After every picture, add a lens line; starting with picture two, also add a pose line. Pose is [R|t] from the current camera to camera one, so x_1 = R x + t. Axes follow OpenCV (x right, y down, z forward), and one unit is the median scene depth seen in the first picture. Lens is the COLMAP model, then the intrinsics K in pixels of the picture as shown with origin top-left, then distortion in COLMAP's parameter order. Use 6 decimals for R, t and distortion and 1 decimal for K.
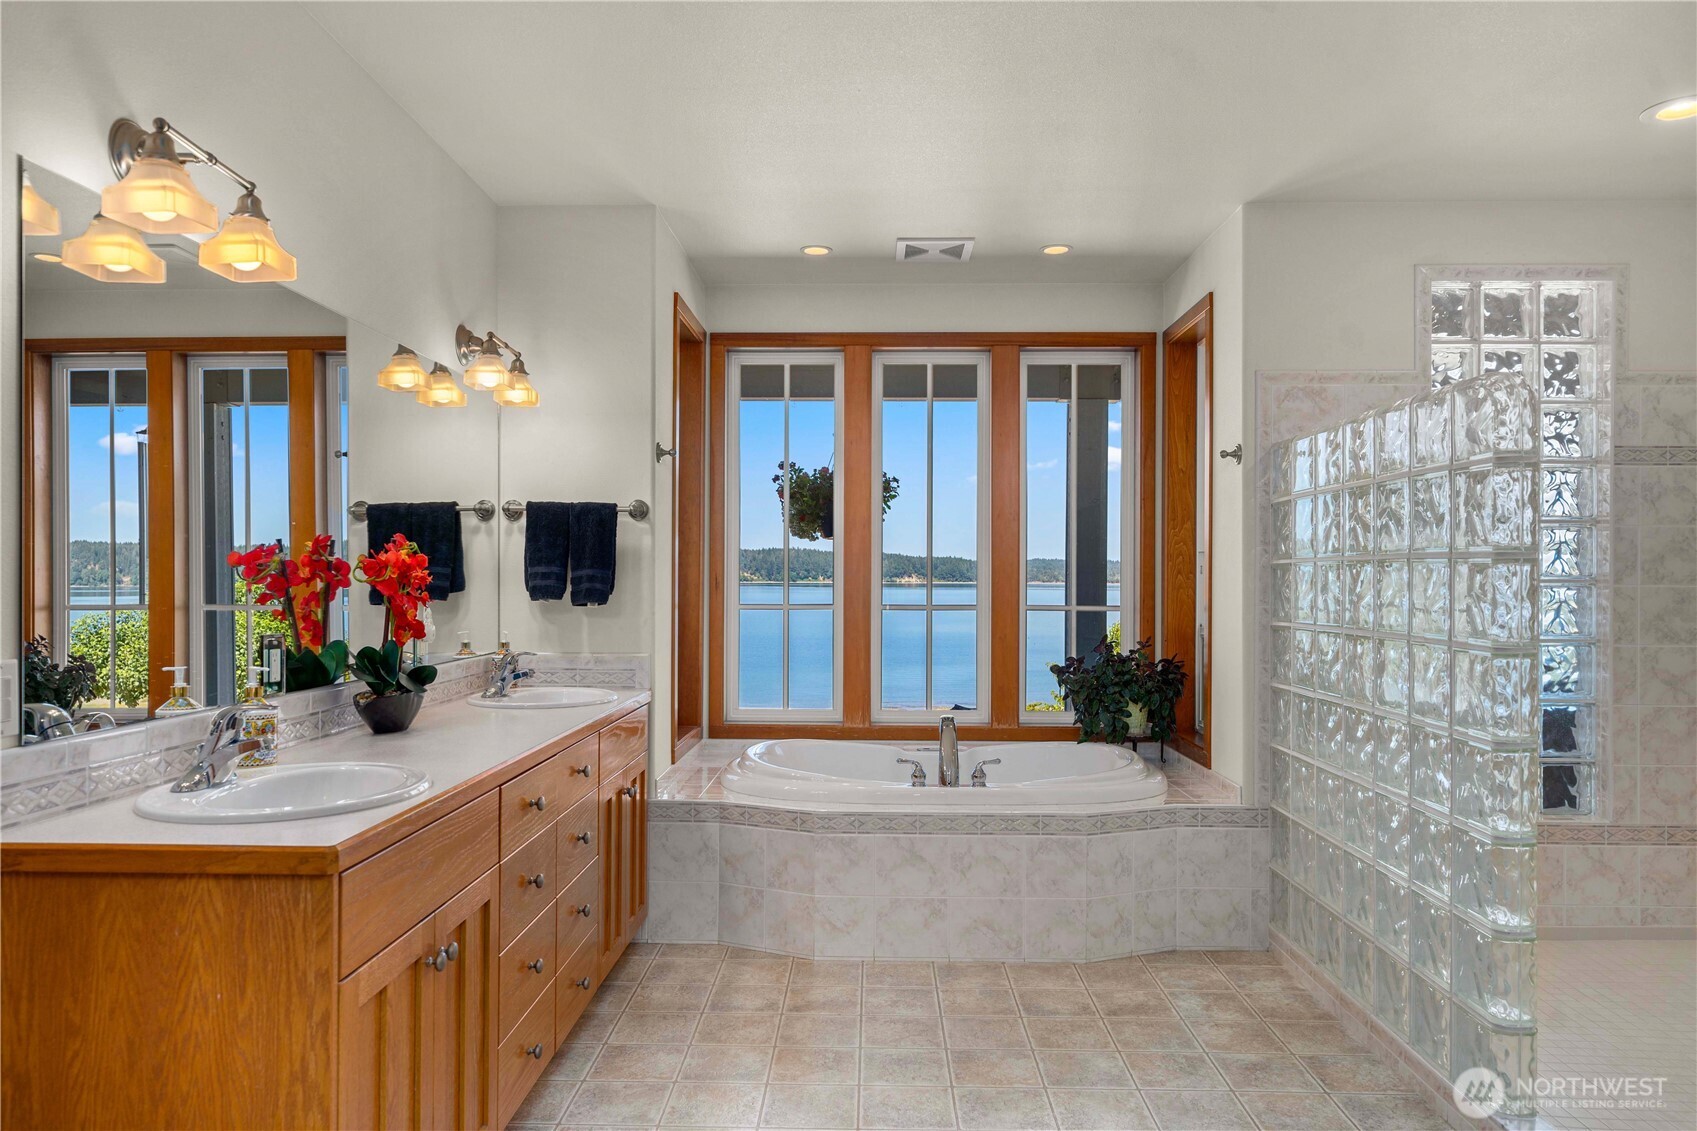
lens RADIAL K [[1181.9, 0, 848.5], [0, 1181.9, 565.5], [0, 0, 1]] dist [0.005375, 0.004498]
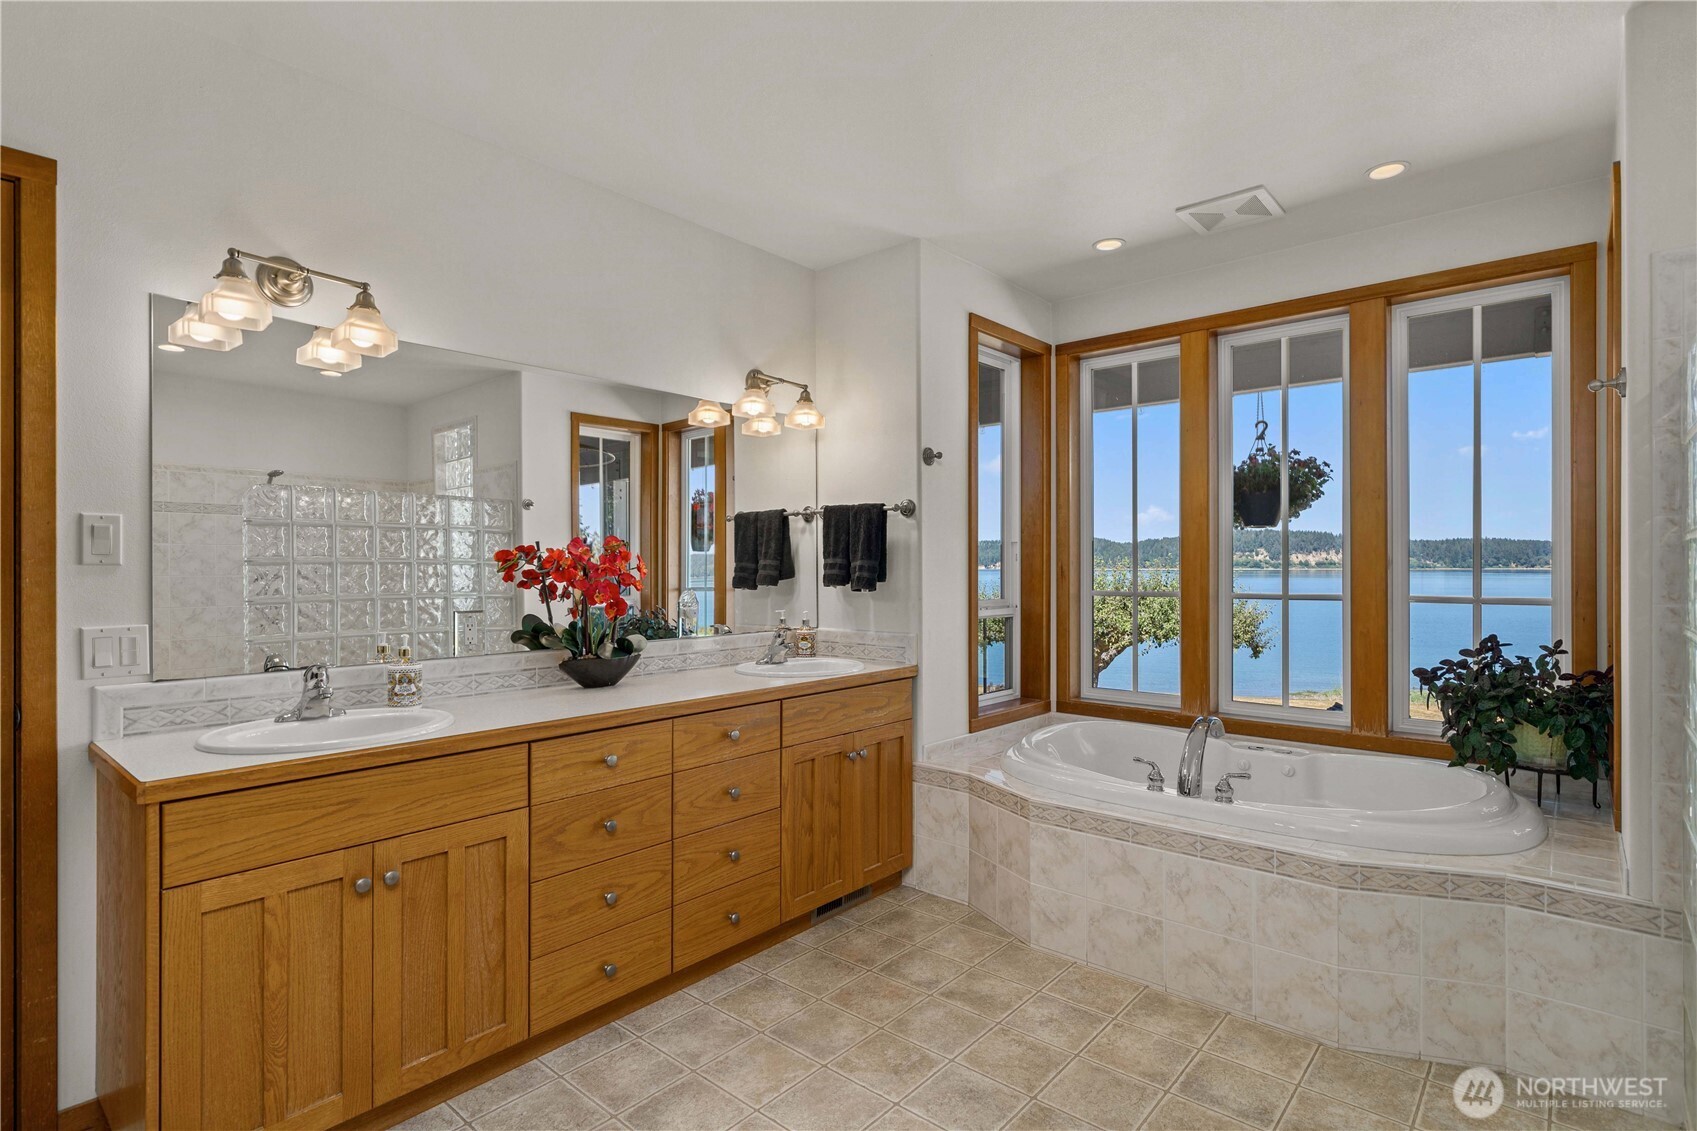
lens RADIAL K [[846.8, 0, 848.1], [0, 846.8, 558.4], [0, 0, 1]] dist [0.001909, 0.001258]
pose [[0.761315, -0.012643, -0.648259, 0.315695], [0.012887, 0.999907, -0.004366, 0.004586], [0.648254, -0.005030, 0.761407, 0.344336]]
